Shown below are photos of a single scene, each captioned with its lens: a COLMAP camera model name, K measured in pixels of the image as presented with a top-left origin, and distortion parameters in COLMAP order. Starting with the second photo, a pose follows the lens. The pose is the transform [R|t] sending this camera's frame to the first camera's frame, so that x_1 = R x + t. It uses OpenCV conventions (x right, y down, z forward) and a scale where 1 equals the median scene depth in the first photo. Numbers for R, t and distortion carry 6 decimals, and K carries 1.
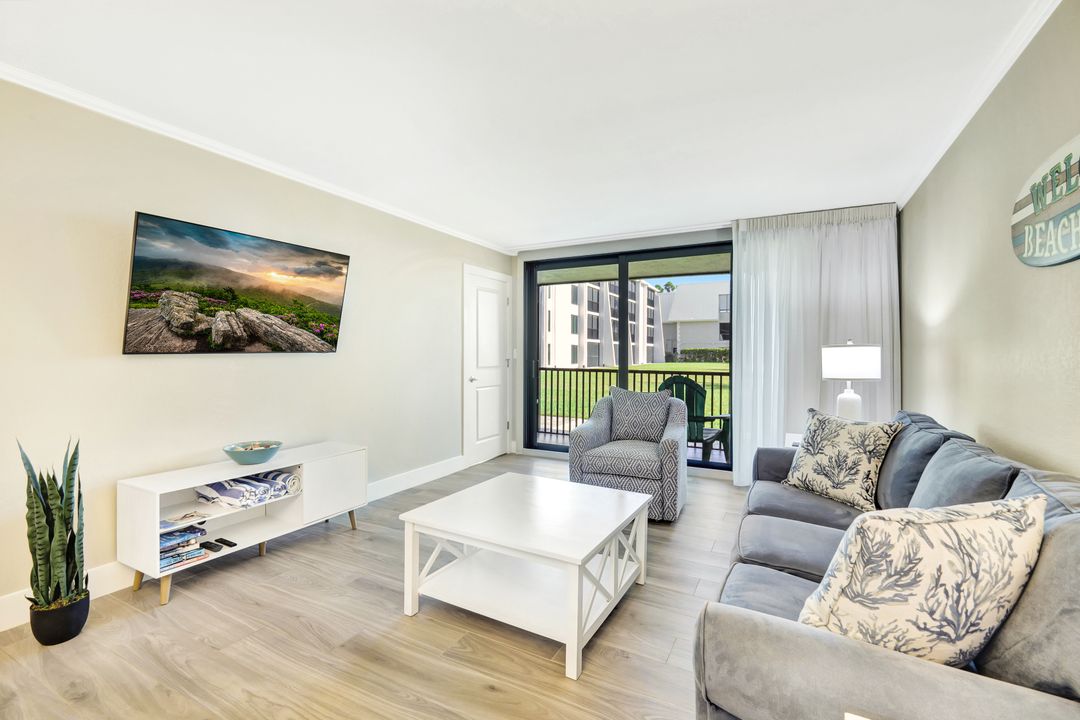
lens RADIAL K [[463.7, 0, 546.4], [0, 463.7, 355.5], [0, 0, 1]] dist [0.000347, 0.000031]
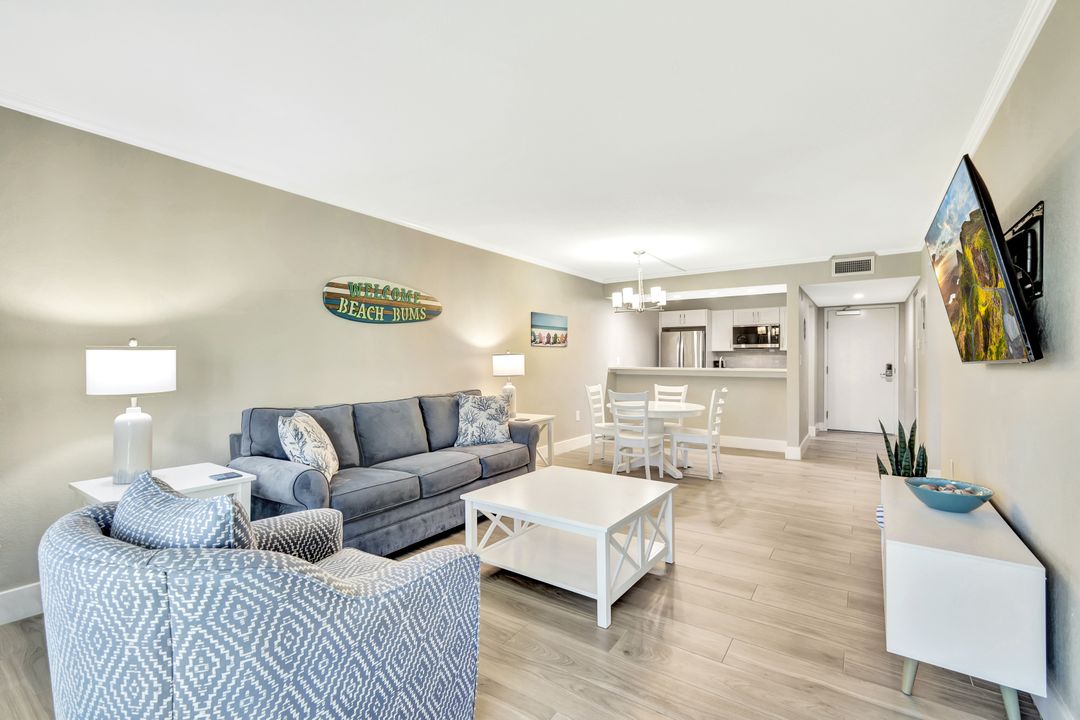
lens RADIAL K [[473.1, 0, 540.0], [0, 473.1, 360.0], [0, 0, 1]] dist [0.004625, 0.000431]
pose [[-0.992600, -0.006280, 0.121270, -0.045489], [-0.005508, 0.999962, 0.006698, -0.007909], [-0.121307, 0.005980, -0.992597, 1.280146]]
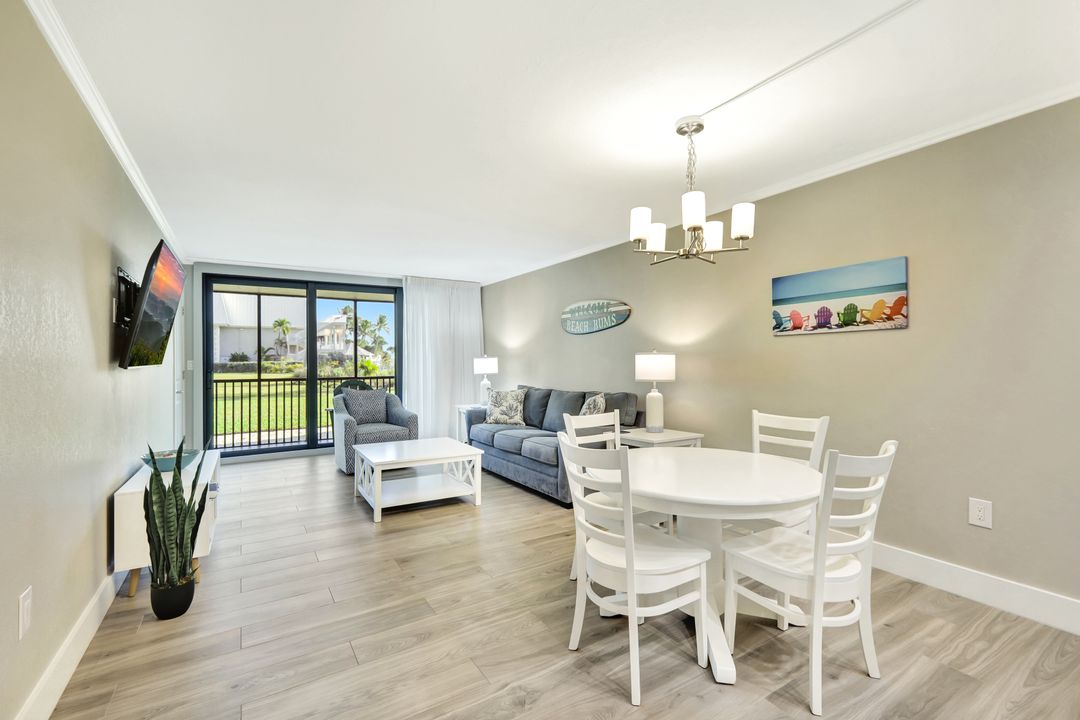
lens RADIAL K [[473.1, 0, 540.0], [0, 473.1, 360.0], [0, 0, 1]] dist [0.004625, 0.000431]
pose [[0.508712, -0.005594, 0.860919, -0.778582], [0.013868, 0.999902, -0.001698, -0.002825], [-0.860825, 0.012803, 0.508739, -0.199199]]
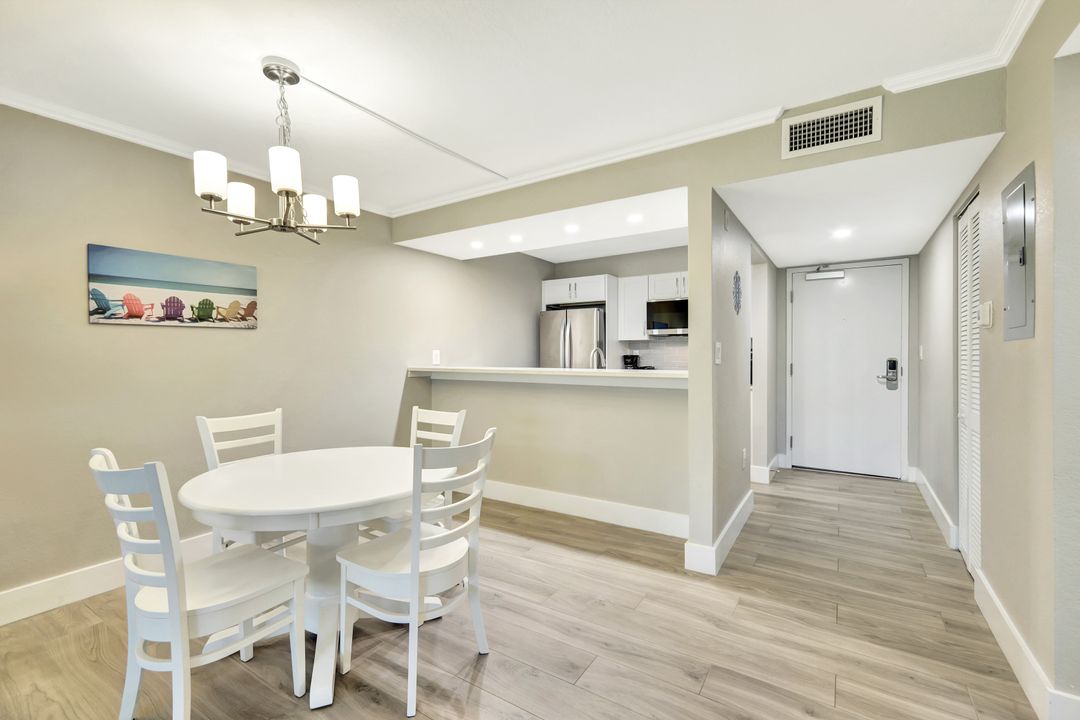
lens RADIAL K [[464.5, 0, 542.0], [0, 464.5, 356.7], [0, 0, 1]] dist [0.001927, -0.000081]
pose [[-0.995037, -0.003334, 0.099445, -0.484704], [-0.002151, 0.999926, 0.012008, -0.006158], [-0.099478, 0.011735, -0.994971, 0.408096]]
